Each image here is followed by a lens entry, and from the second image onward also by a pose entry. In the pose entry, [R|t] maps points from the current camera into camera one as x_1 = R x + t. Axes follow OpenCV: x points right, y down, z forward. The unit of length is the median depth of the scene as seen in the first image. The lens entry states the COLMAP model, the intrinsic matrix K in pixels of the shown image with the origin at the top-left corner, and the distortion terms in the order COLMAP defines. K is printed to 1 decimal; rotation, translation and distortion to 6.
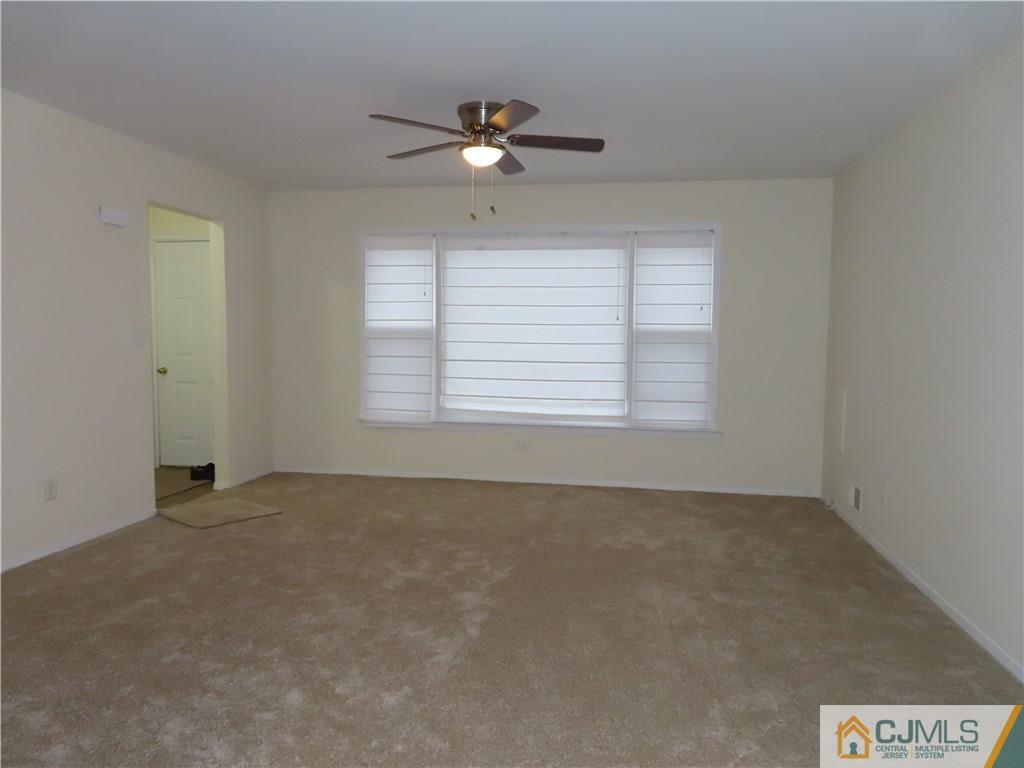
lens RADIAL K [[732.0, 0, 513.7], [0, 732.0, 389.5], [0, 0, 1]] dist [-0.012158, 0.008473]
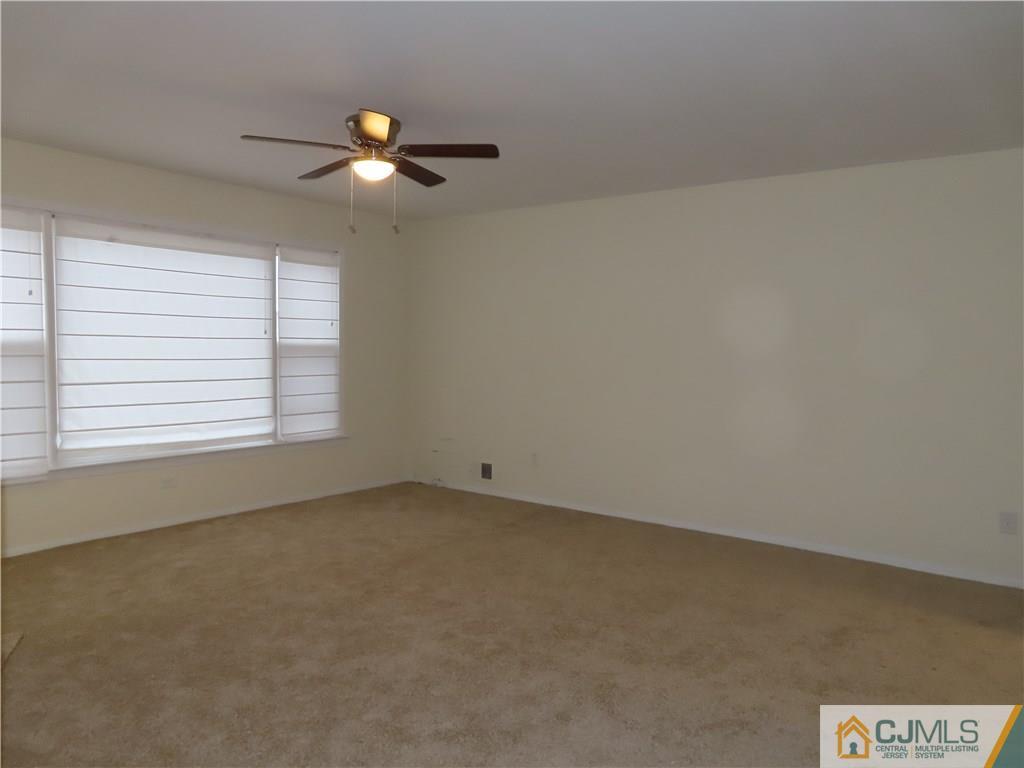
lens RADIAL K [[732.0, 0, 514.3], [0, 732.0, 379.6], [0, 0, 1]] dist [-0.012158, 0.008473]
pose [[0.453463, -0.048146, 0.889974, -0.549890], [0.042964, 0.998560, 0.032129, -0.050149], [-0.890239, 0.023668, 0.454878, 0.267398]]
